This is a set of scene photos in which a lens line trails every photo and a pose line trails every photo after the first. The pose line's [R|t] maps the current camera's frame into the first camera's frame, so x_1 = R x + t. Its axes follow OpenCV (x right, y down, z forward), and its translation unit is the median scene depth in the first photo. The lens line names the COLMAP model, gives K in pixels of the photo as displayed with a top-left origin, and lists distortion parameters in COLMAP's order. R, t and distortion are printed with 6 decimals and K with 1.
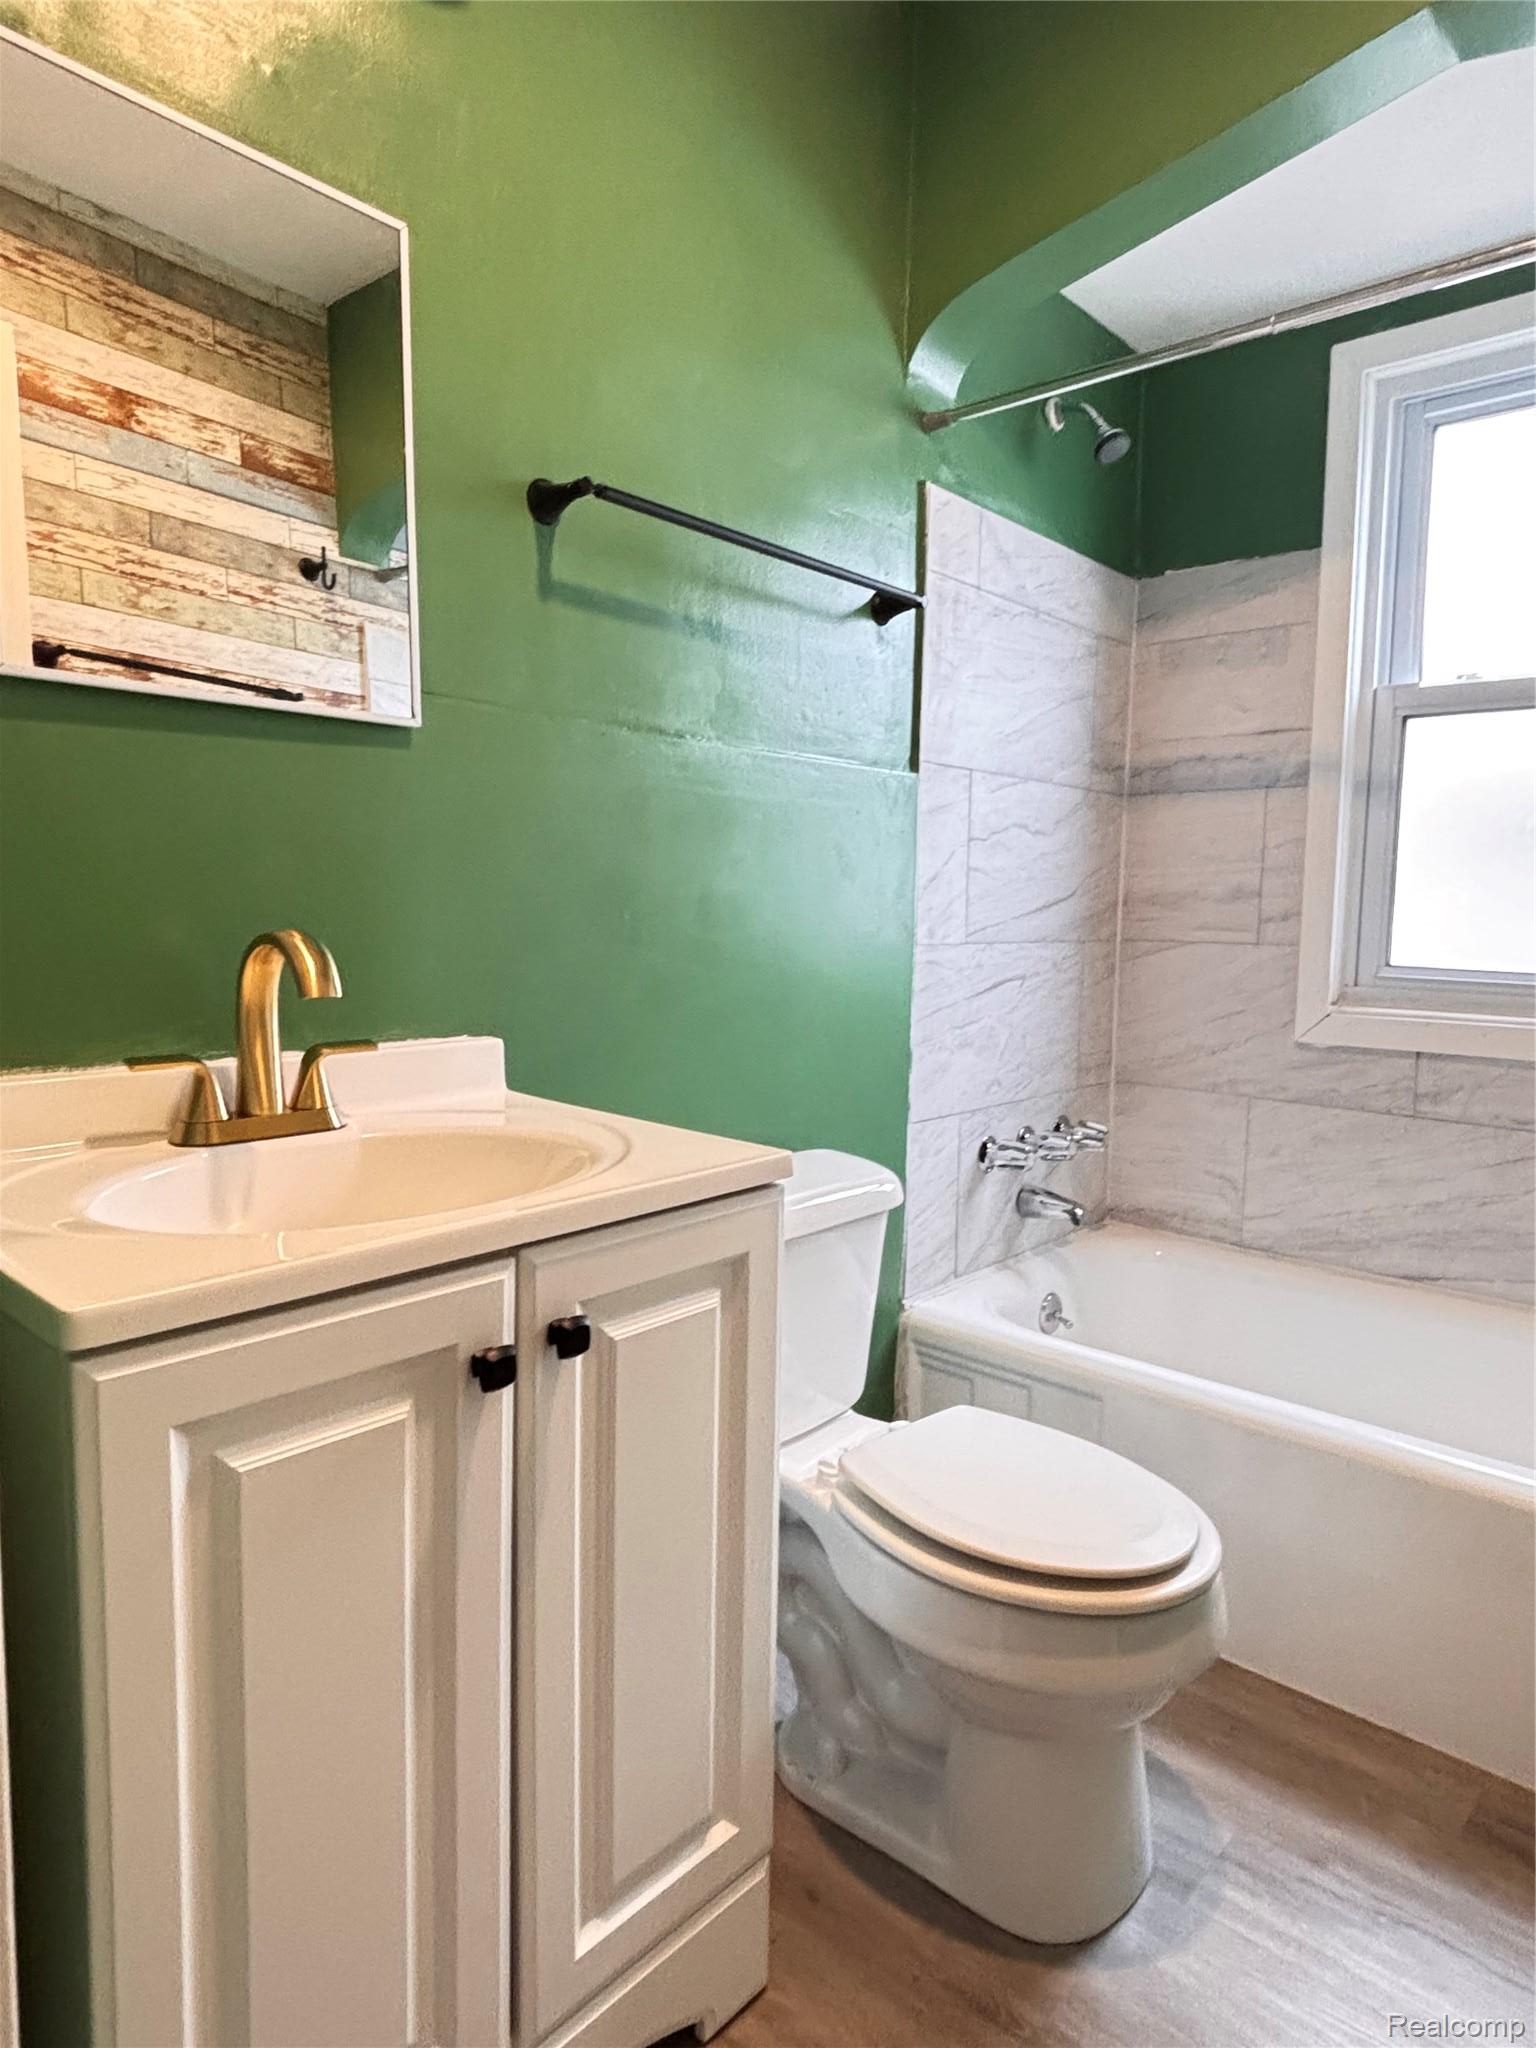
lens RADIAL K [[1235.3, 0, 765.9], [0, 1235.3, 1026.0], [0, 0, 1]] dist [0.002761, 0.002349]
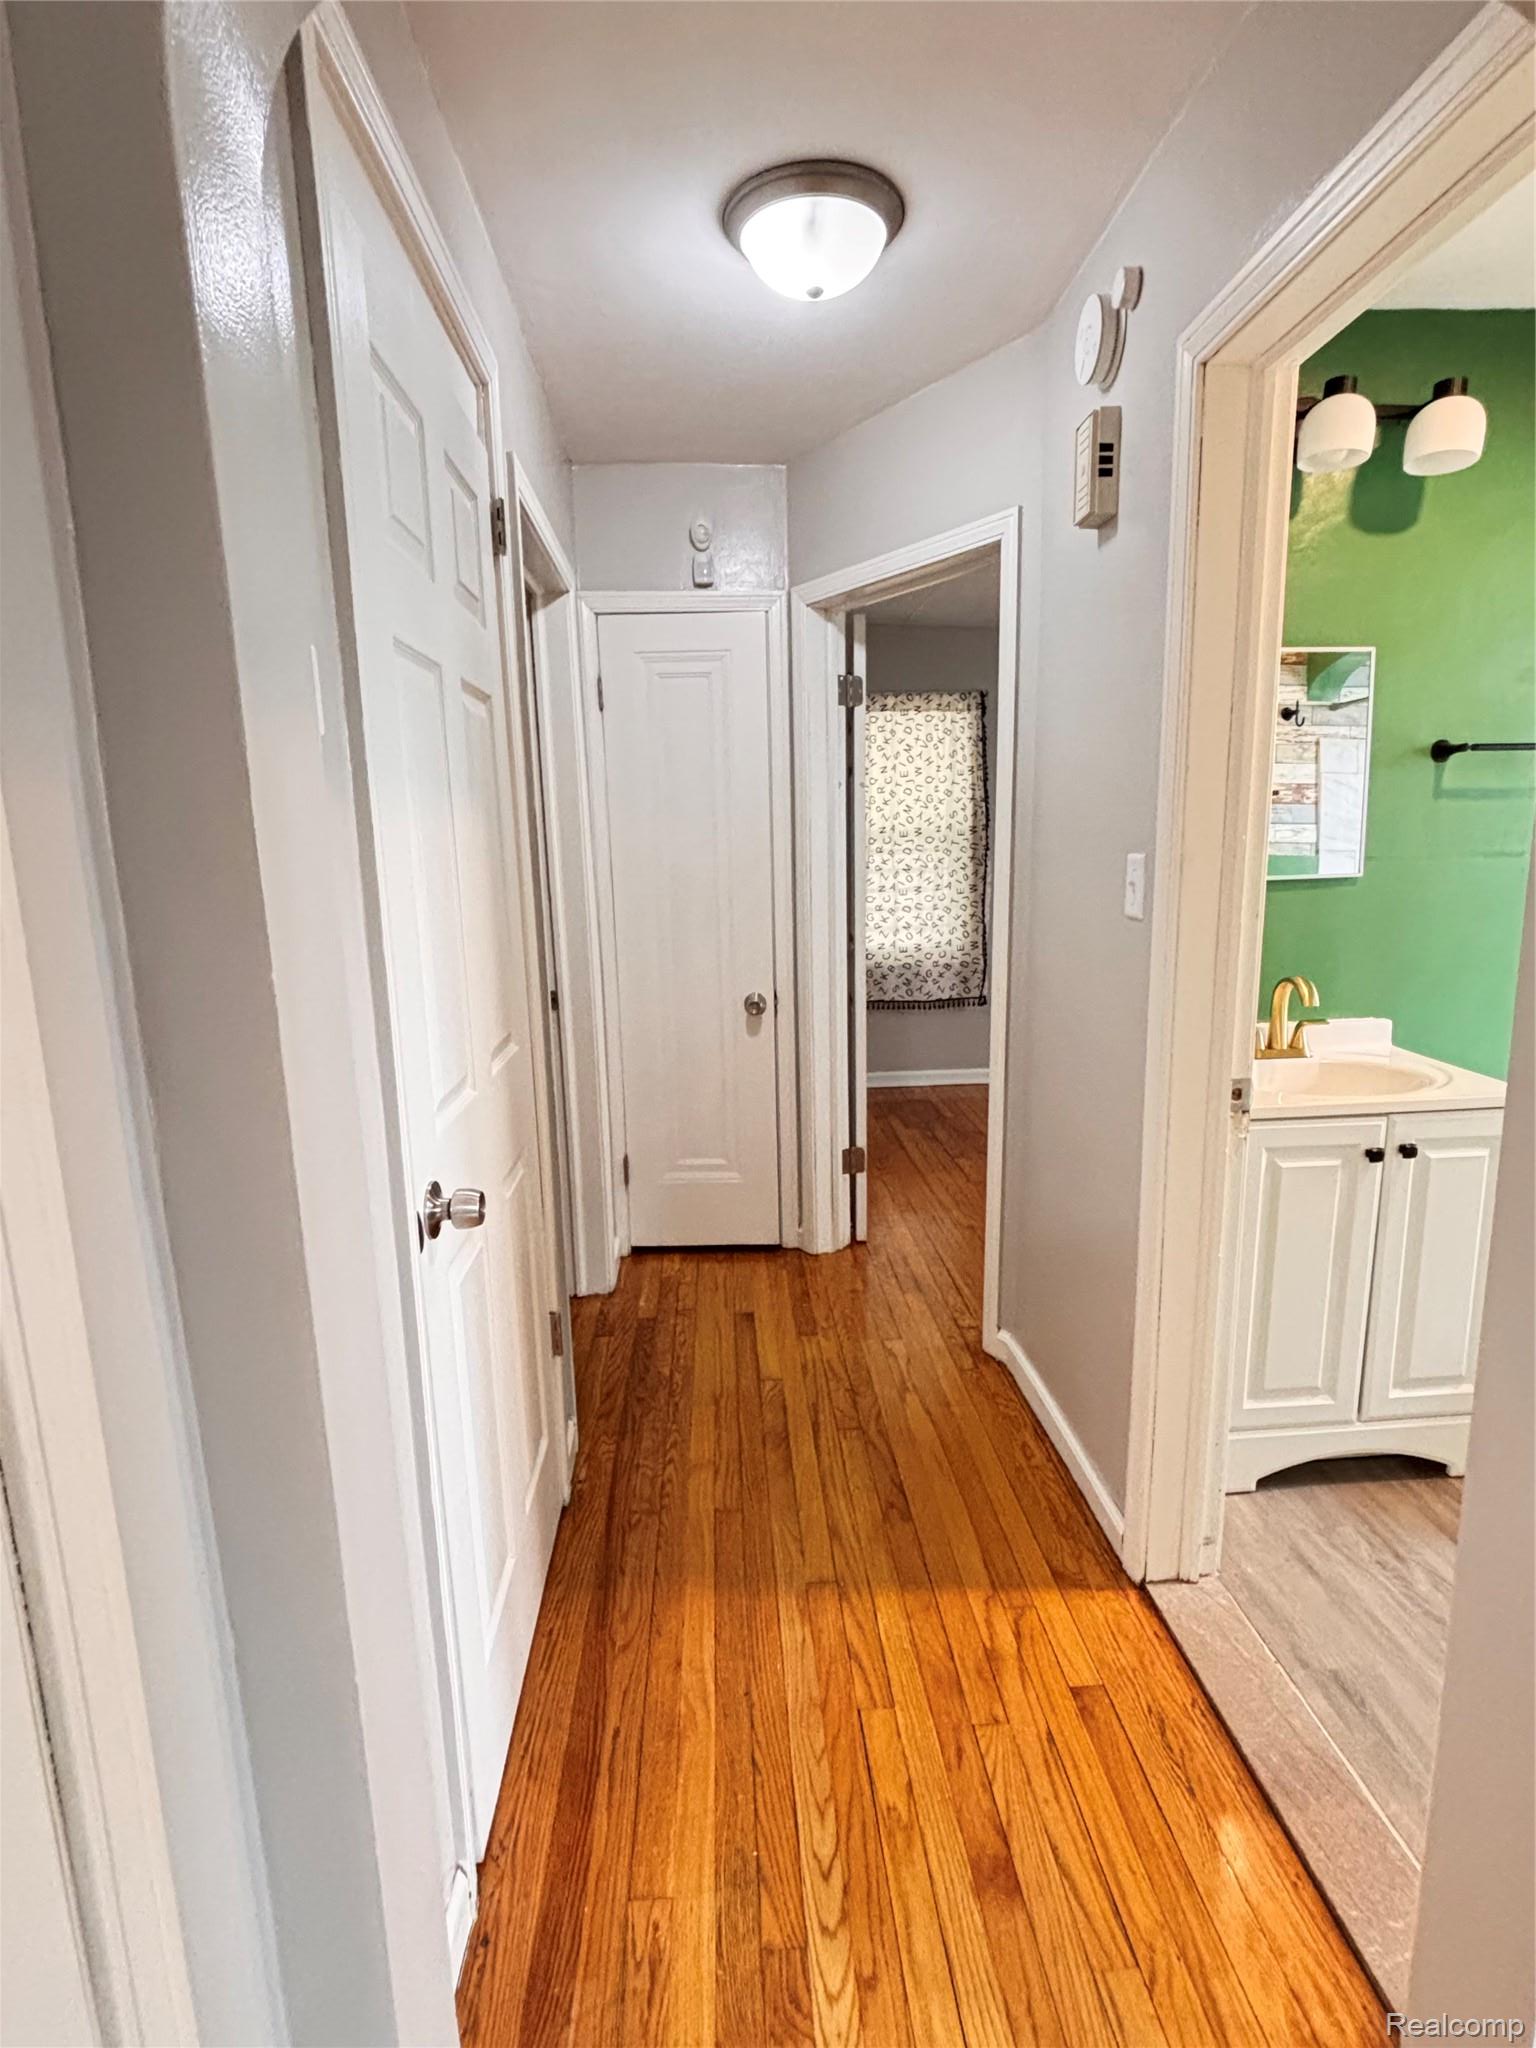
lens RADIAL K [[986.0, 0, 760.0], [0, 986.0, 1032.2], [0, 0, 1]] dist [-0.018323, 0.000649]
pose [[0.705815, 0.094066, -0.702123, 0.231352], [-0.027417, 0.994029, 0.105612, -0.135382], [0.707865, -0.055292, 0.704180, -1.084286]]
